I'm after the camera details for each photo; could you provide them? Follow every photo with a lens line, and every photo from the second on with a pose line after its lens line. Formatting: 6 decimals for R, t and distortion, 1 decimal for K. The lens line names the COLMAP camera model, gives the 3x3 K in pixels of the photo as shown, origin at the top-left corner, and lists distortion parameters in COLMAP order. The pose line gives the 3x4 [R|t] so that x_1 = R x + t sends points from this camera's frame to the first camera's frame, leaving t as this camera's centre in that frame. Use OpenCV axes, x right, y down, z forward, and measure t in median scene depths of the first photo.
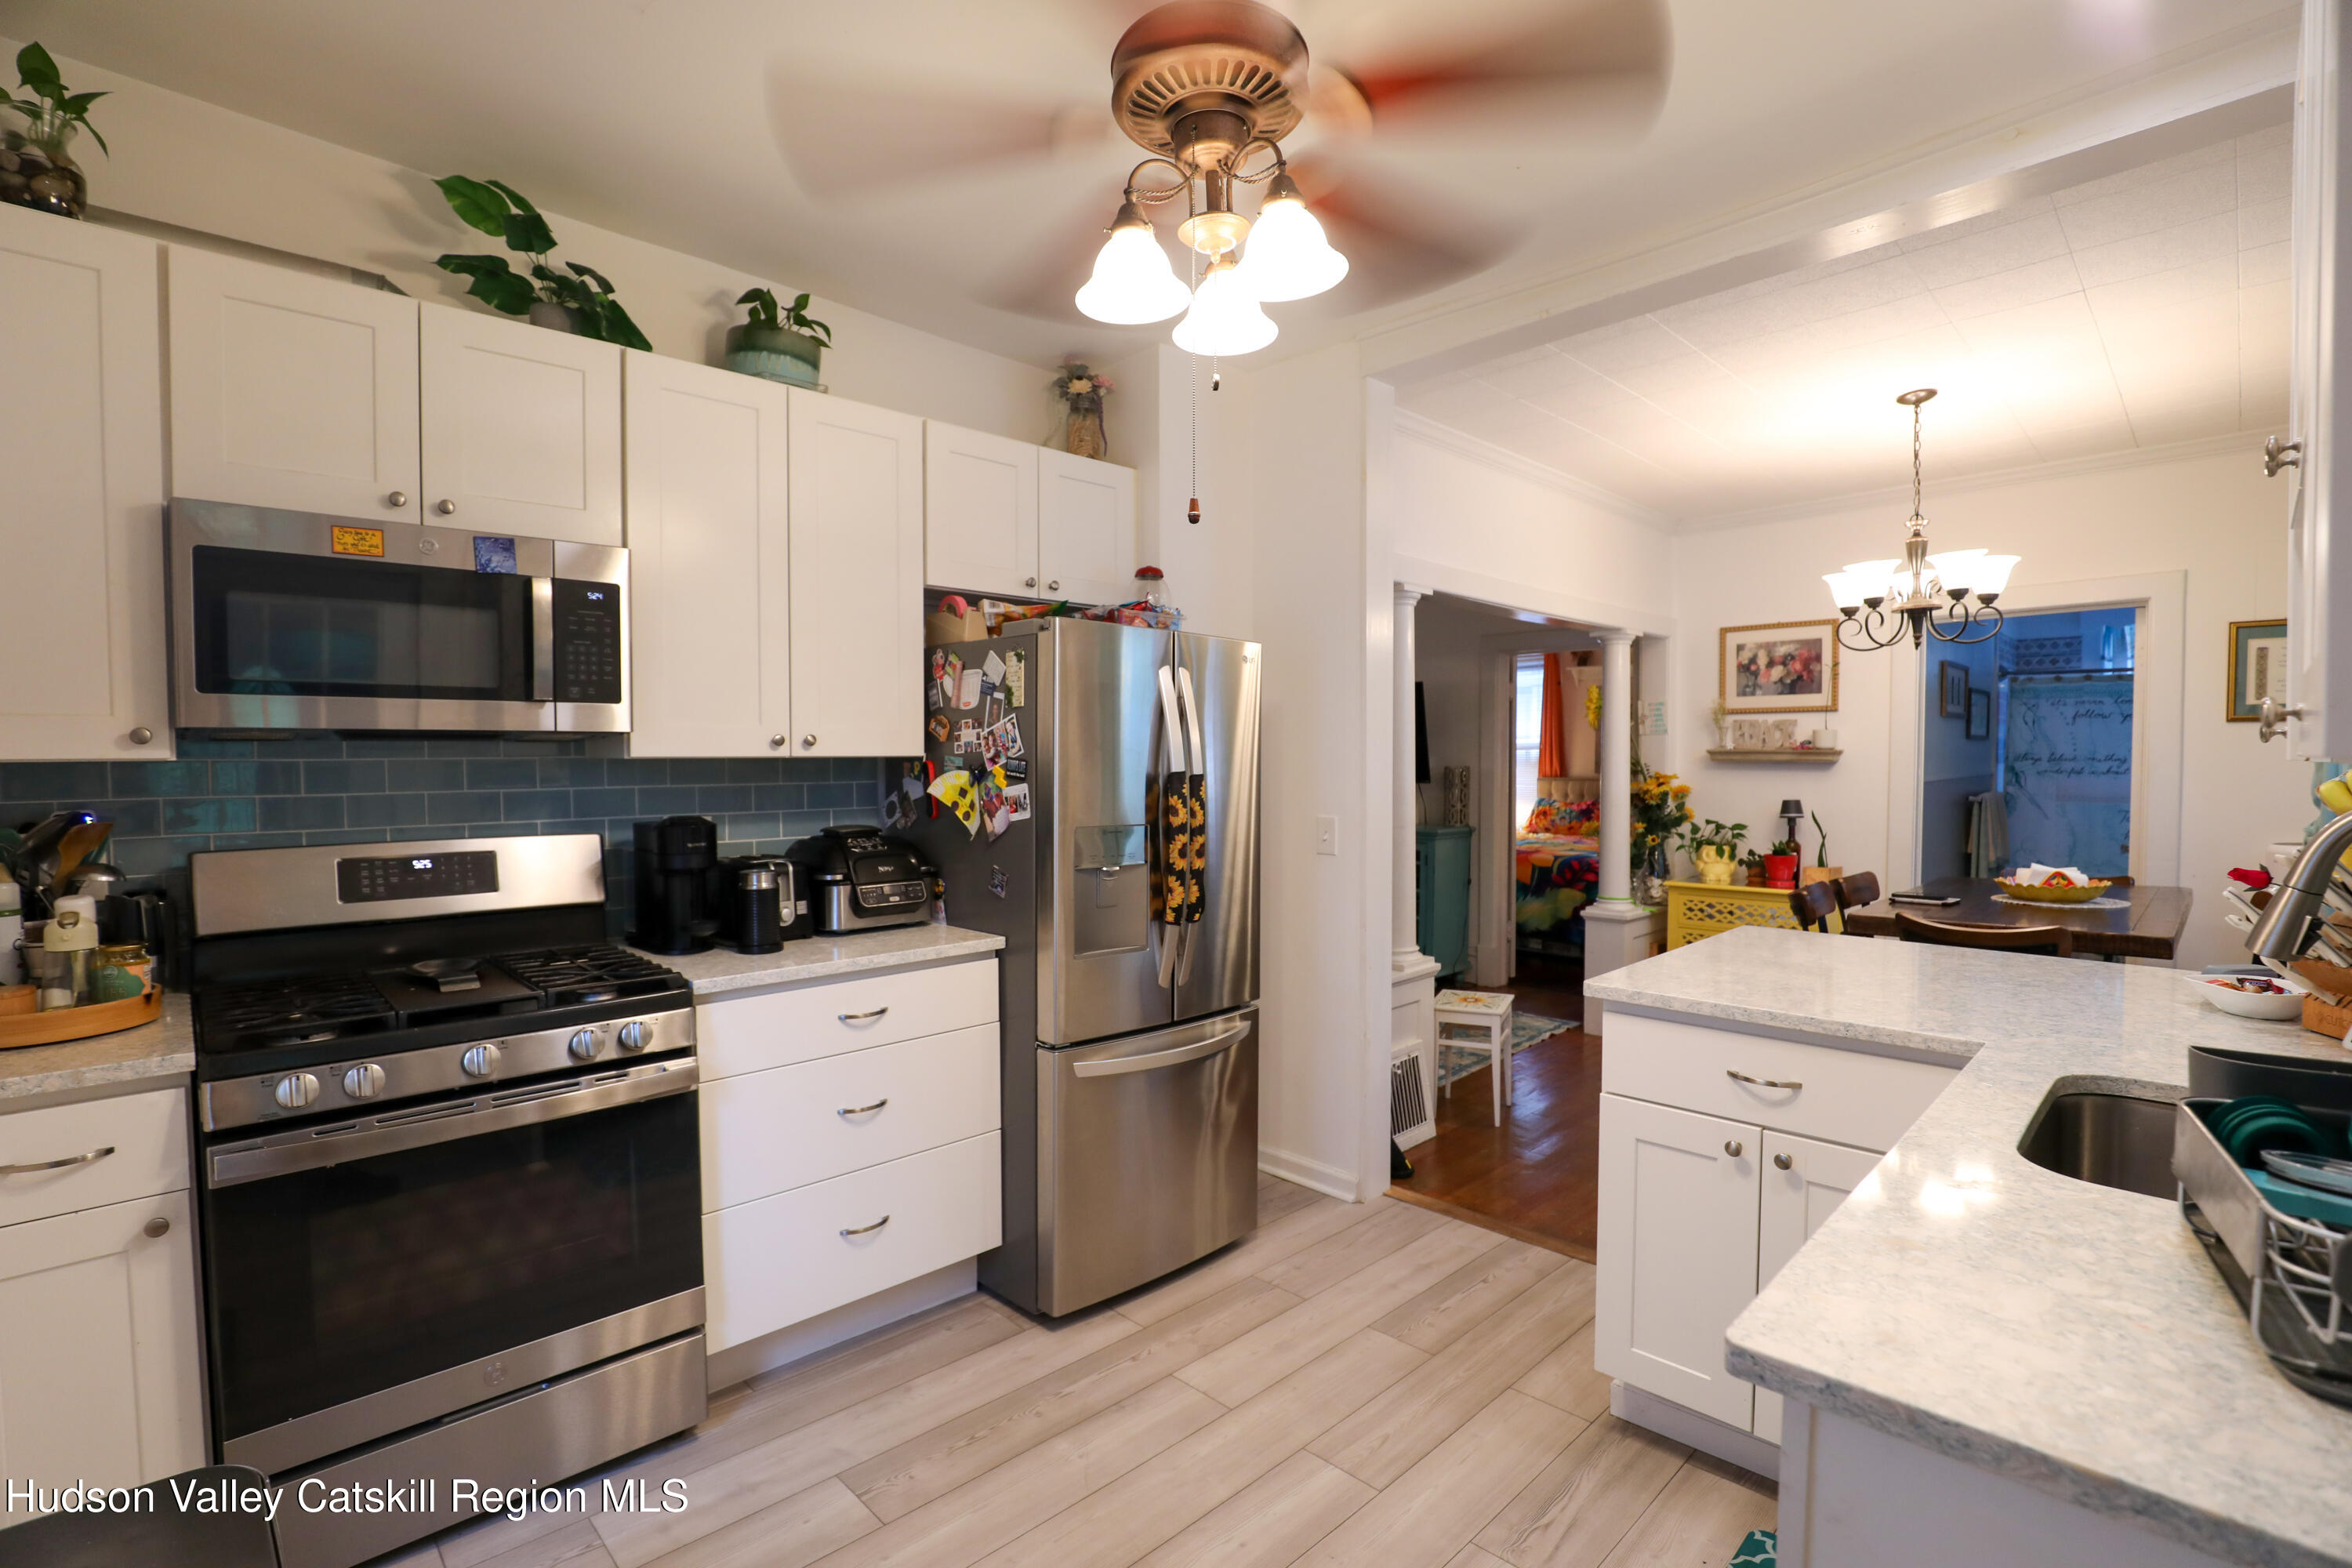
lens RADIAL K [[1077.3, 0, 1165.3], [0, 1077.3, 780.5], [0, 0, 1]] dist [-0.042112, -0.000182]
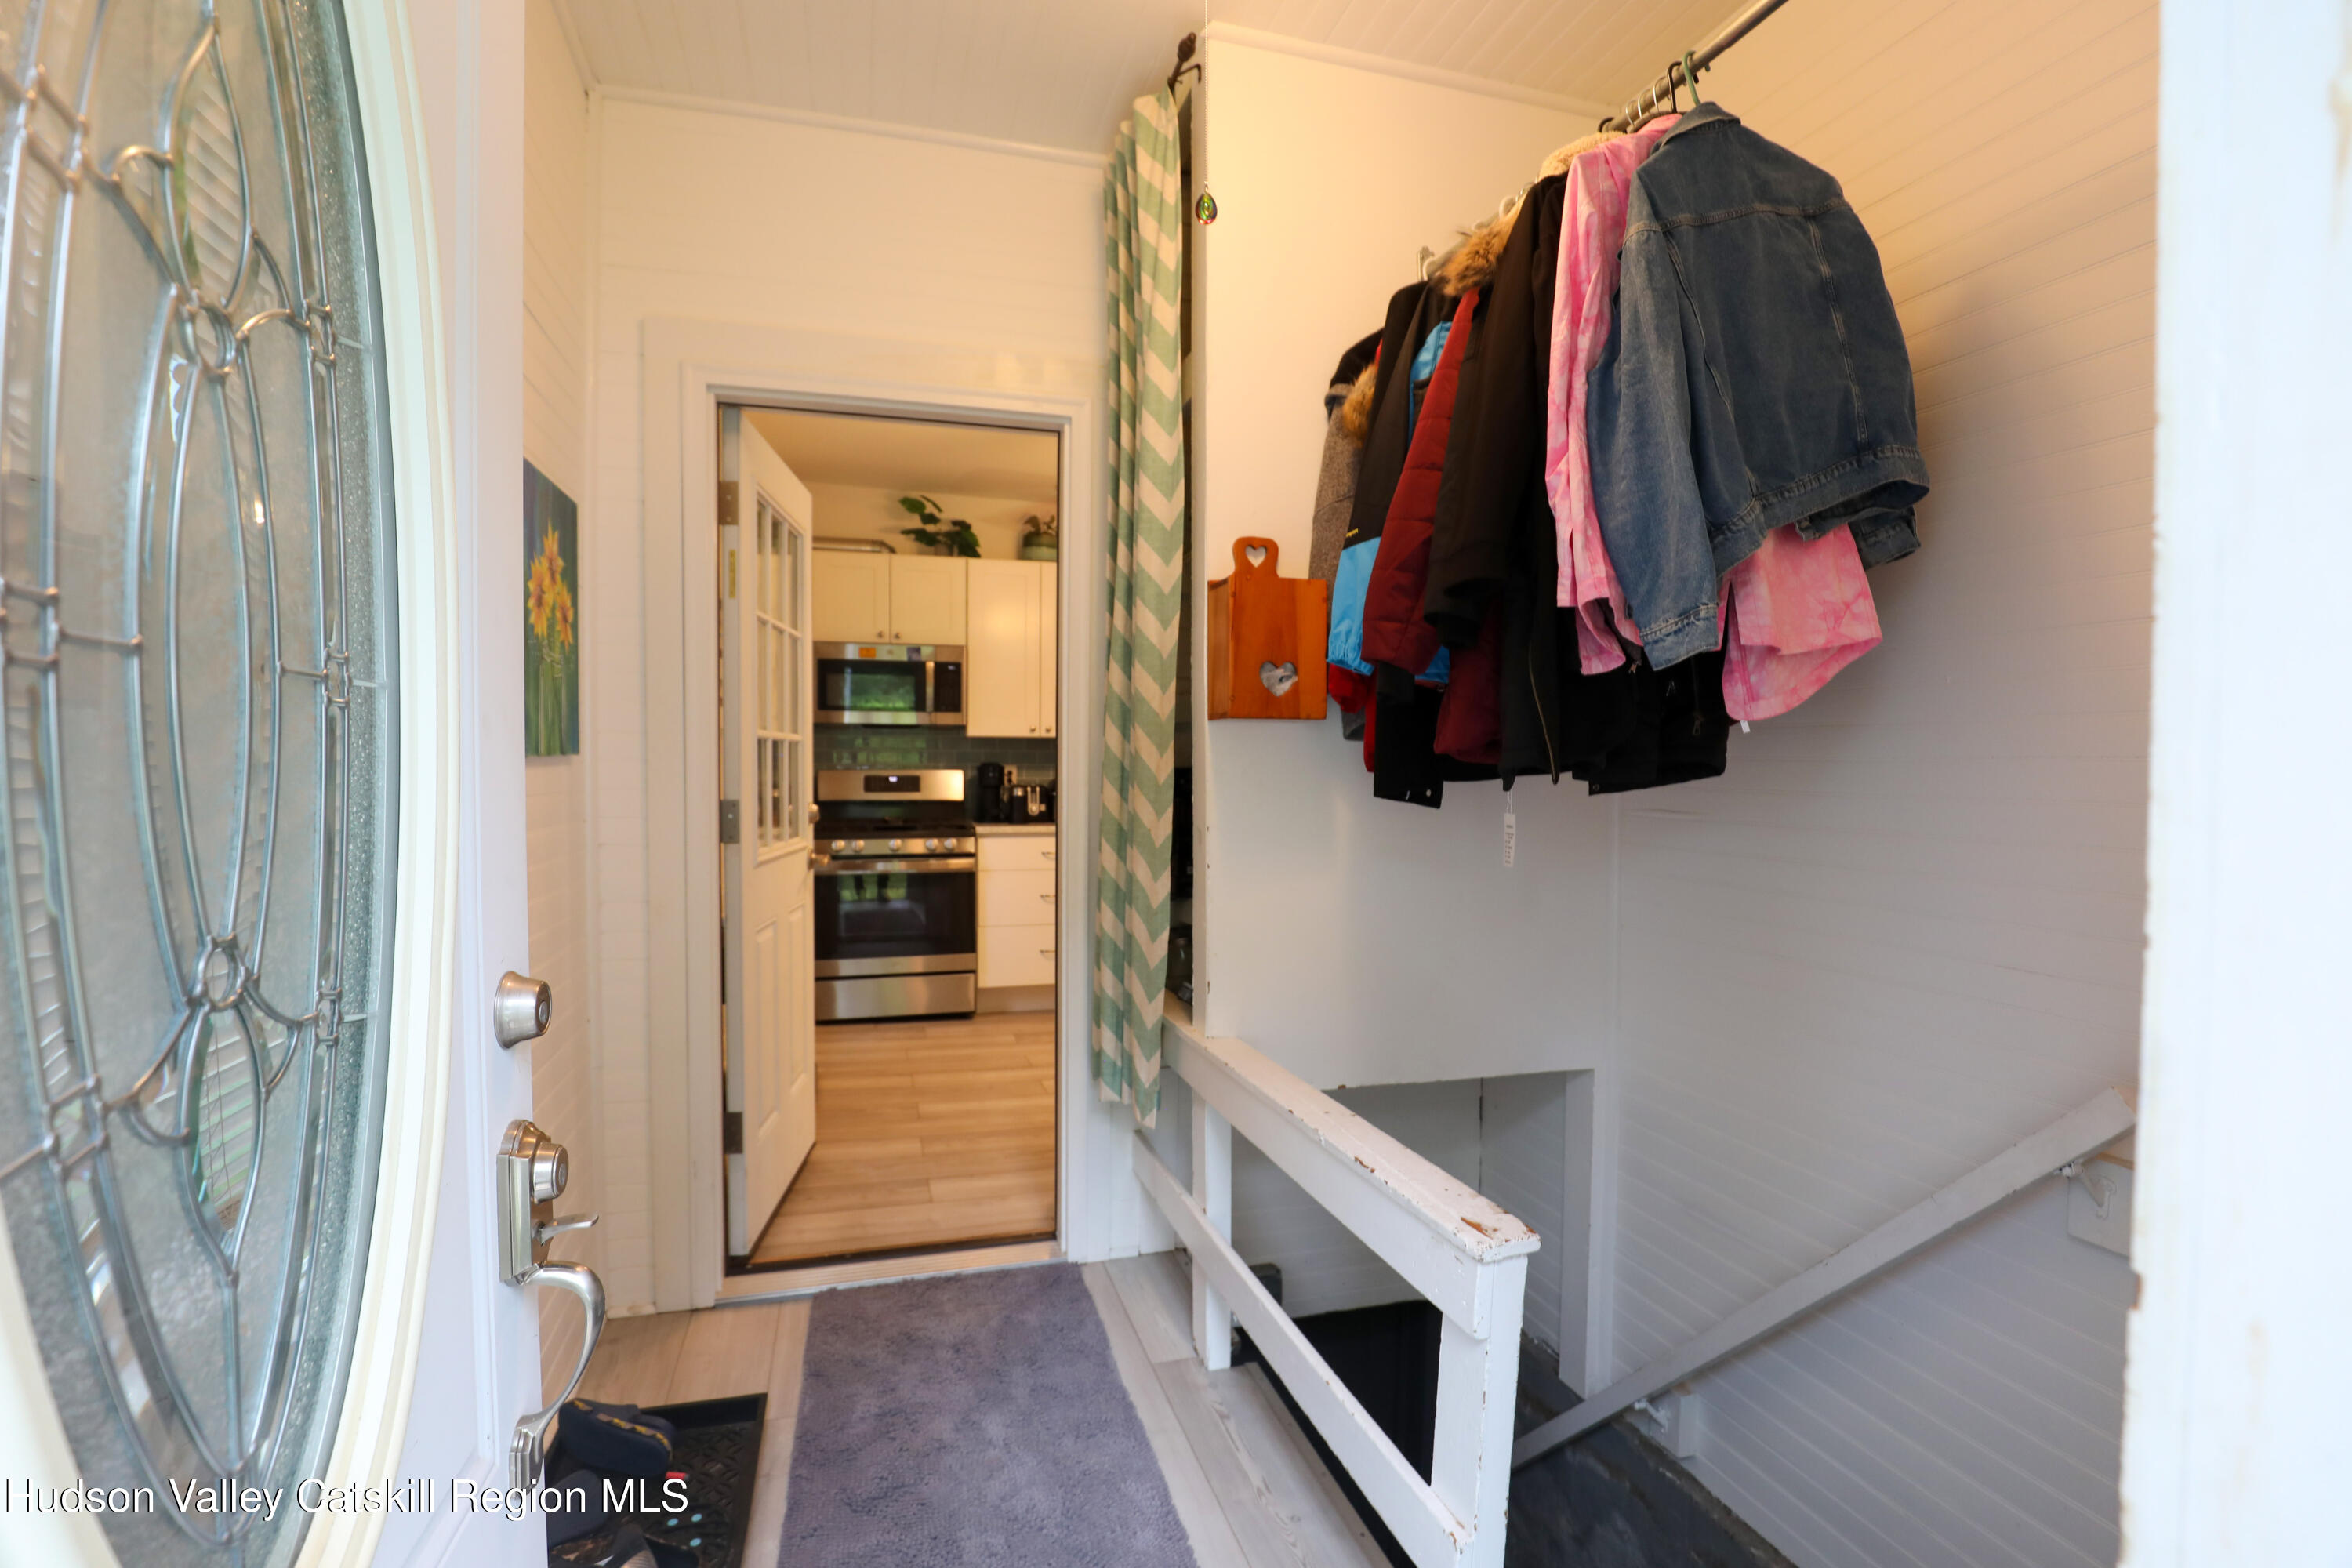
lens RADIAL K [[1077.3, 0, 1165.3], [0, 1077.3, 780.5], [0, 0, 1]] dist [-0.042112, -0.000182]
pose [[0.876325, 0.020419, -0.481287, 1.045284], [-0.023516, 0.999723, -0.000404, 0.069328], [0.481145, 0.011672, 0.876563, -0.880663]]
